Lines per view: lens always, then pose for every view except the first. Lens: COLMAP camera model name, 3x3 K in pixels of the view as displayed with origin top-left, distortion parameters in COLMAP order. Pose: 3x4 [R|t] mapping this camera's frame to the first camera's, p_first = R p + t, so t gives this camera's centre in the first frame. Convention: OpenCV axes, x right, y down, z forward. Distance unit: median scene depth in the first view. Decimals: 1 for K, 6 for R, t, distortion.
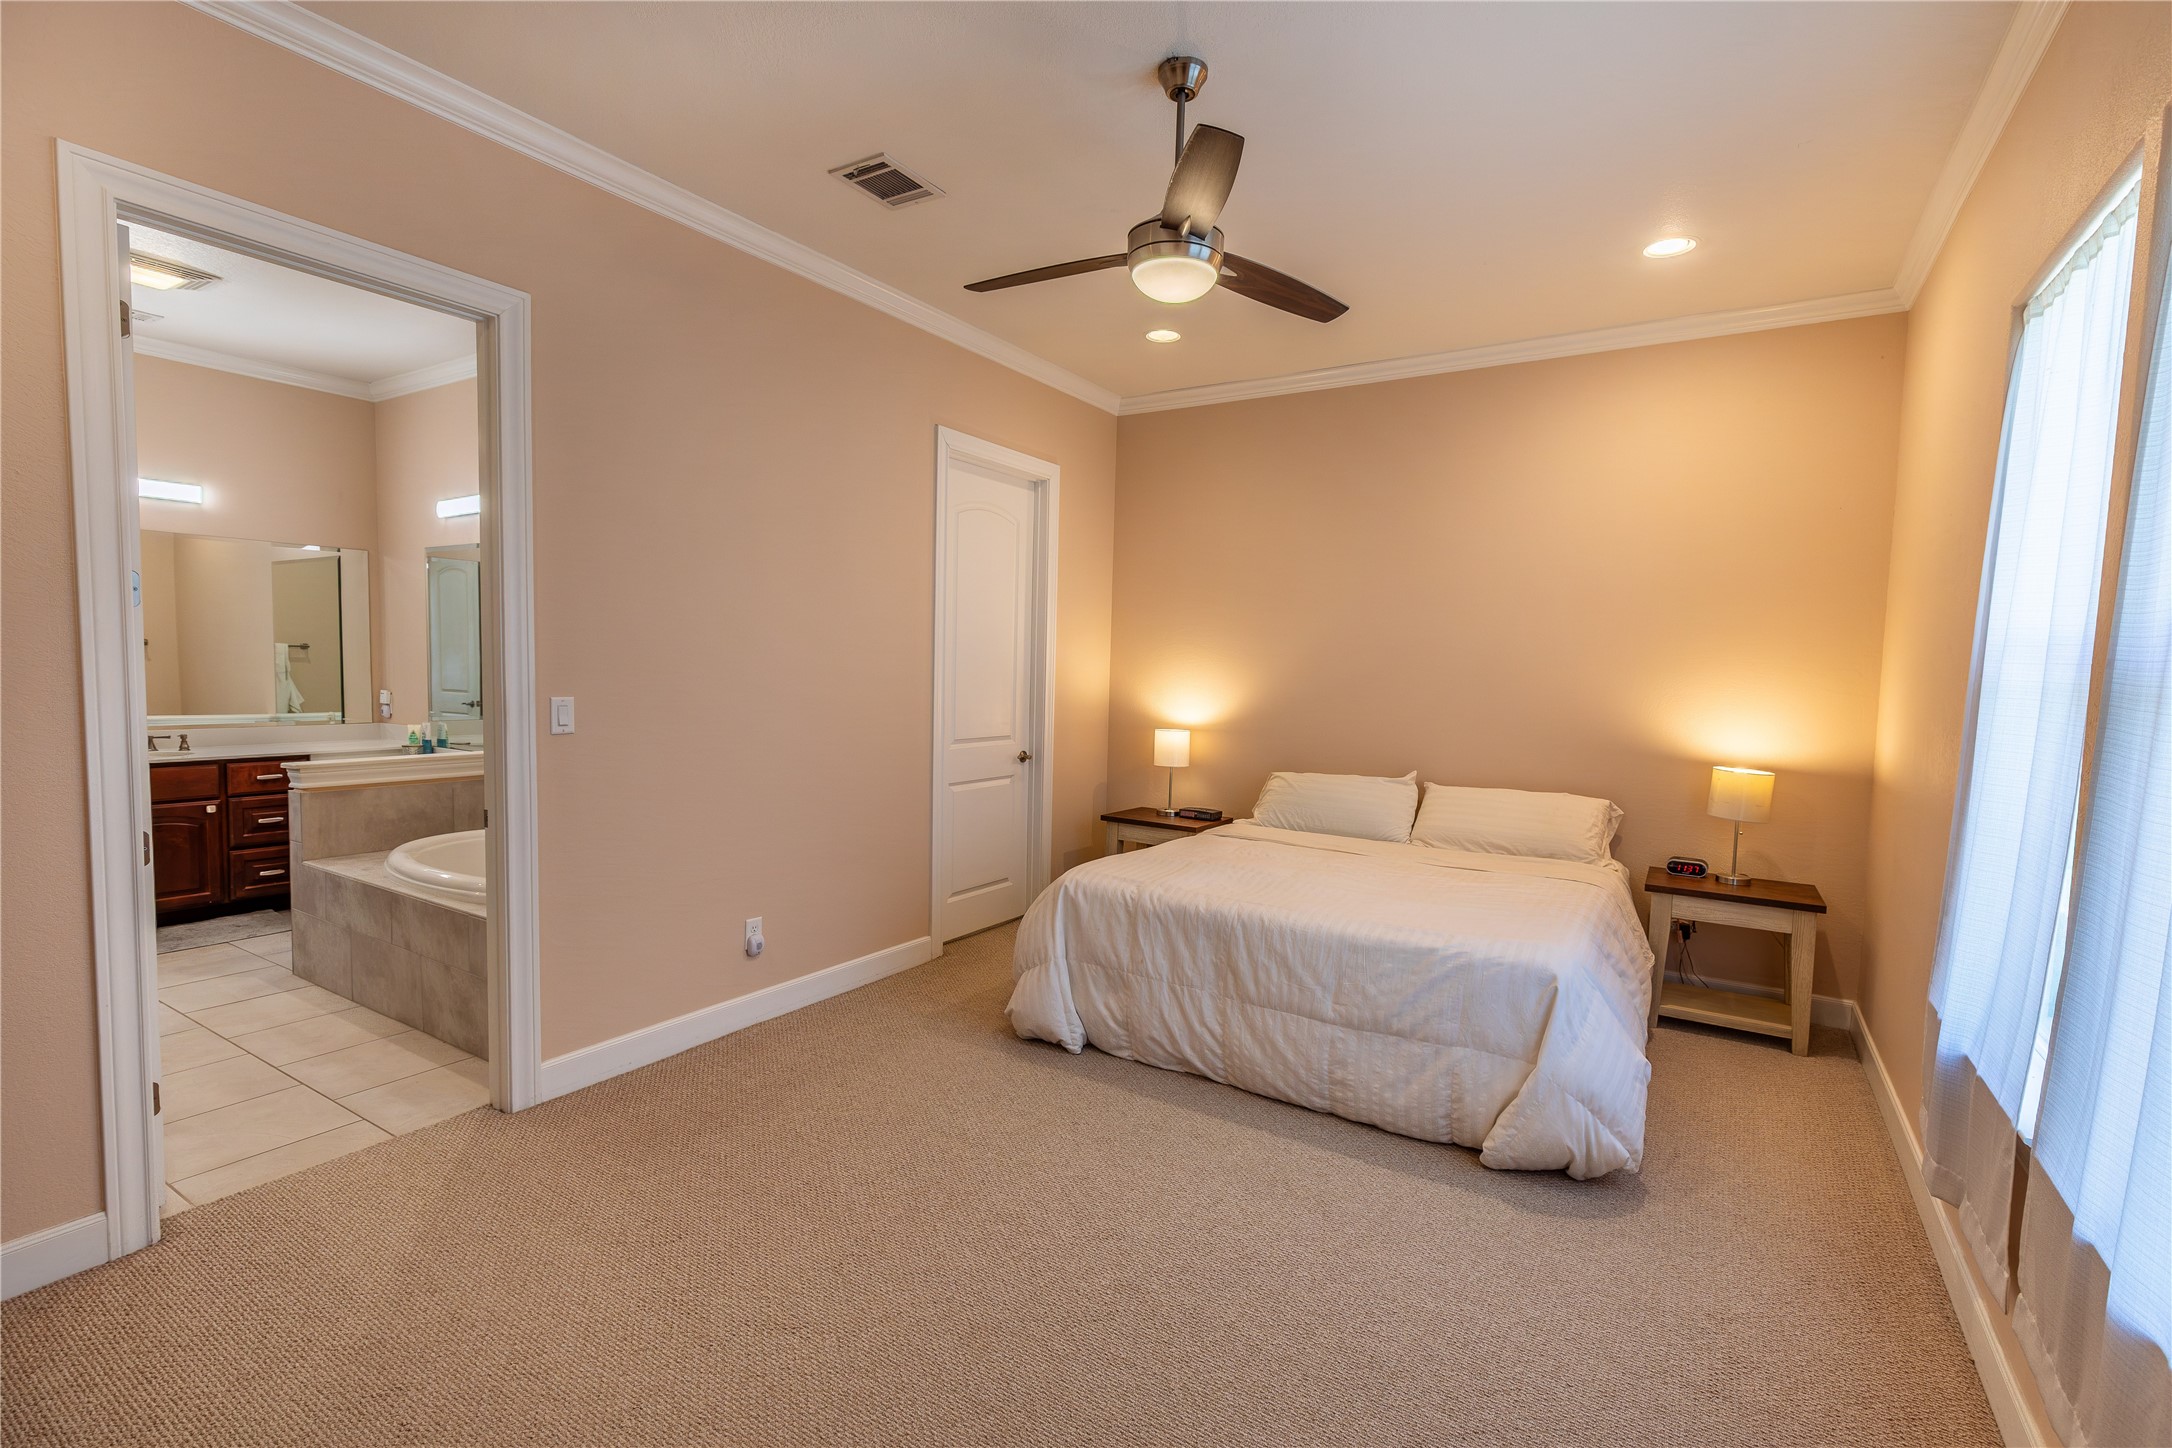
lens RADIAL K [[983.3, 0, 1097.3], [0, 983.3, 724.3], [0, 0, 1]] dist [0.008377, -0.001750]
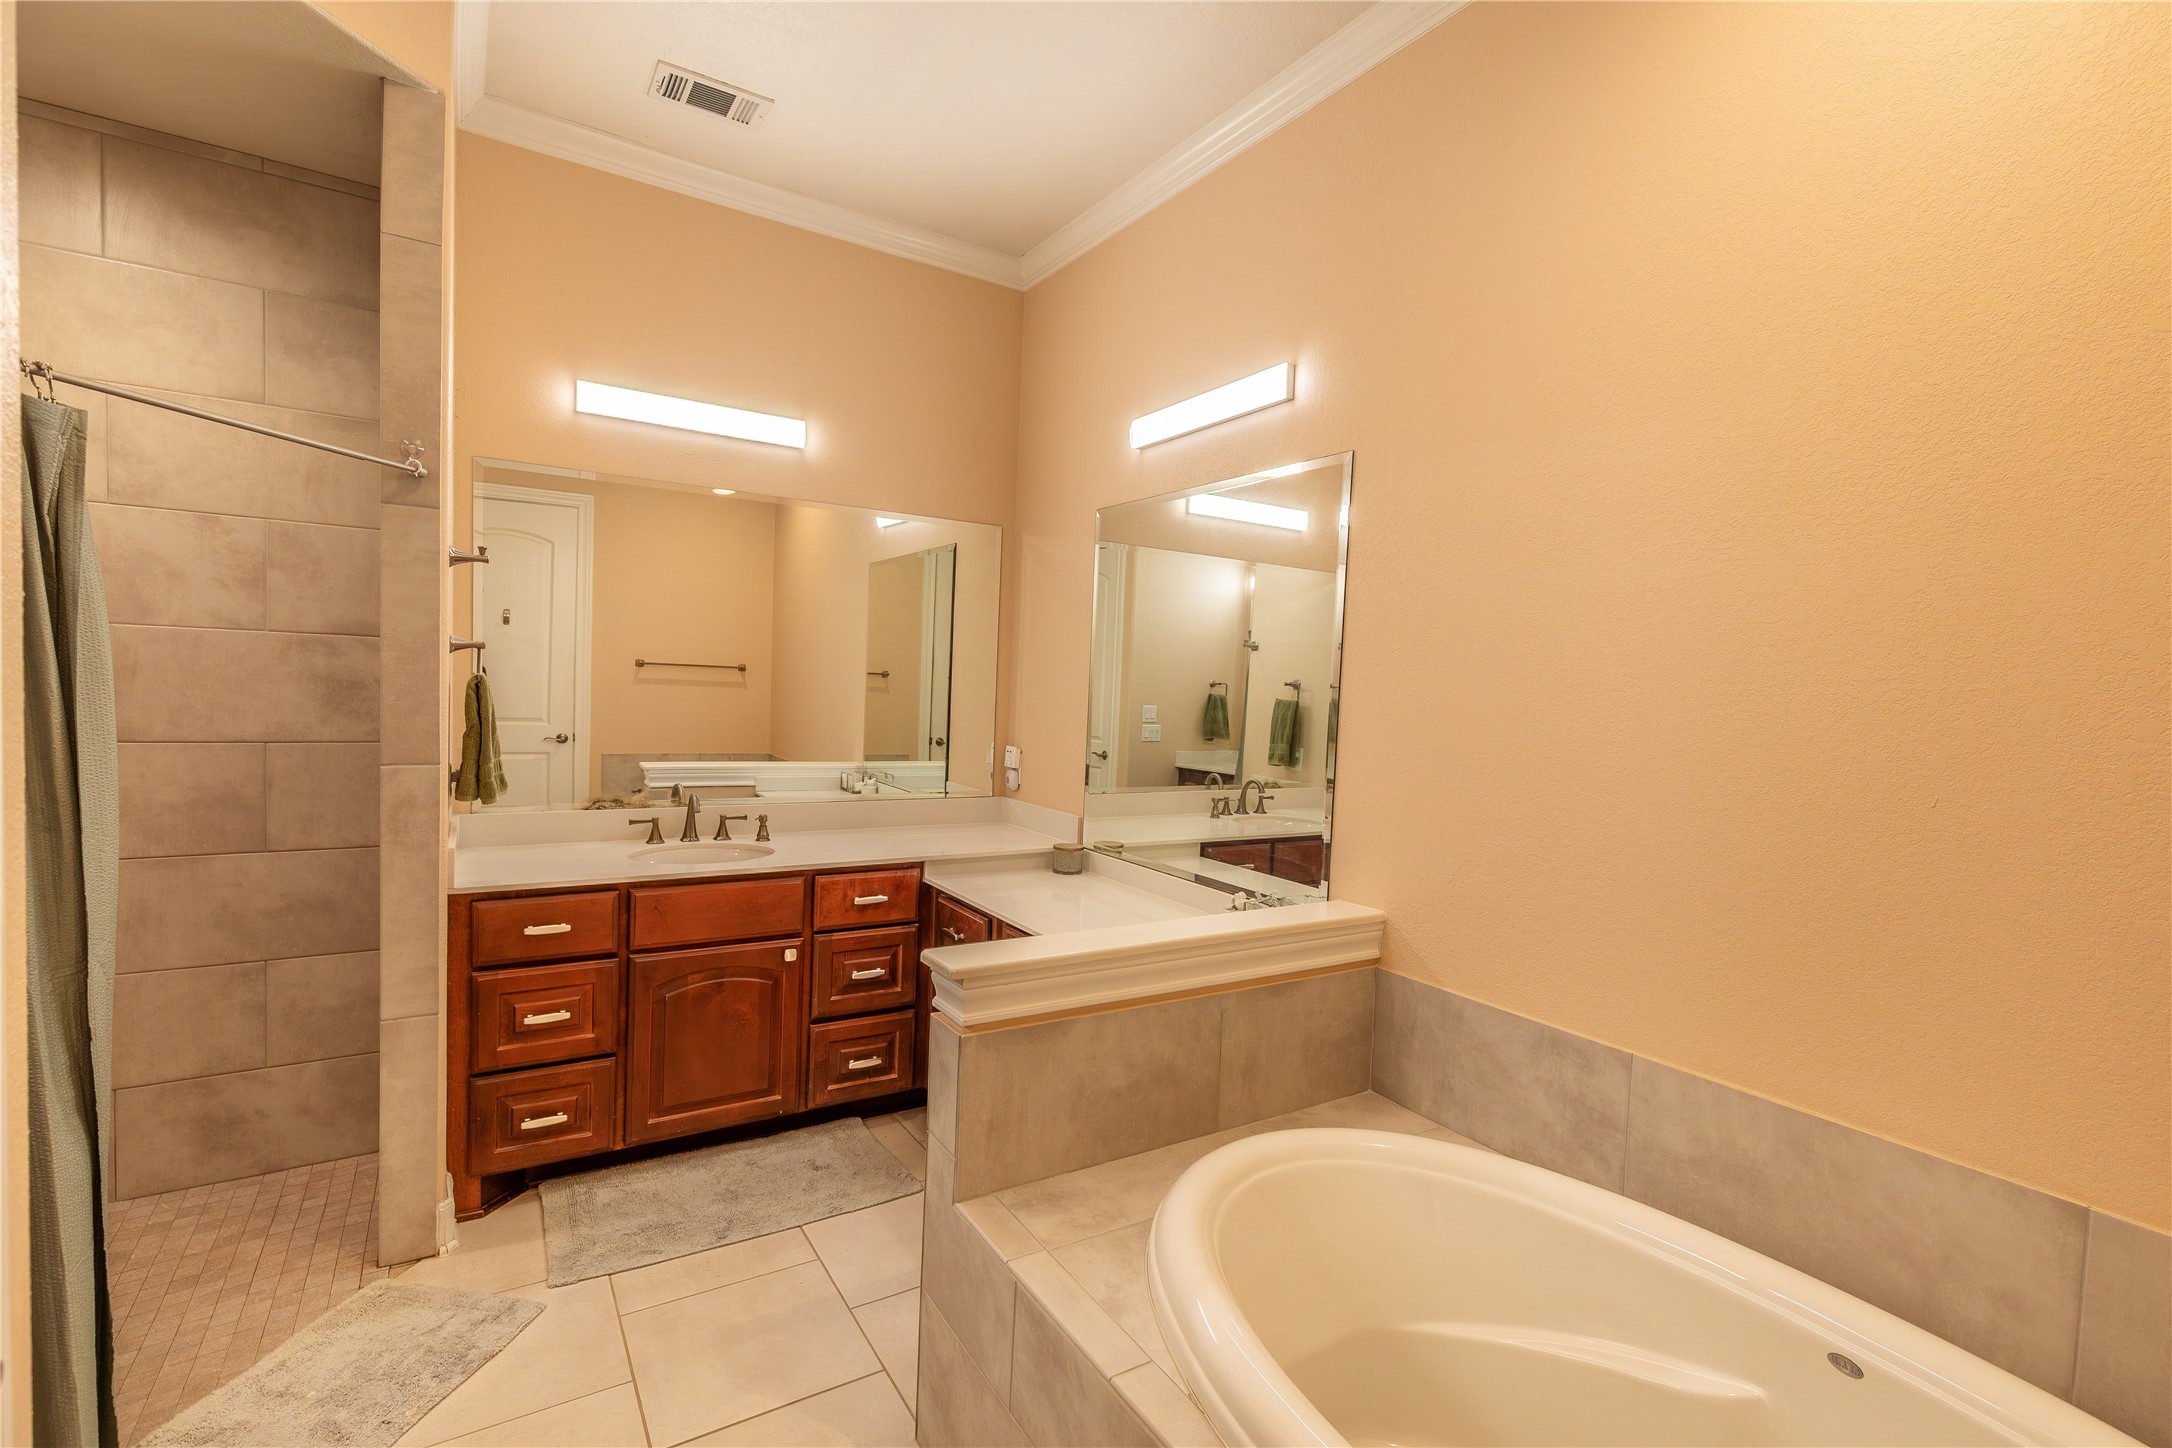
lens RADIAL K [[983.3, 0, 1080.6], [0, 983.3, 727.9], [0, 0, 1]] dist [0.008377, -0.001750]
pose [[0.900445, 0.035907, -0.433486, -0.486355], [-0.048871, 0.998628, -0.018797, -0.043291], [0.432216, 0.038110, 0.900964, 0.535979]]
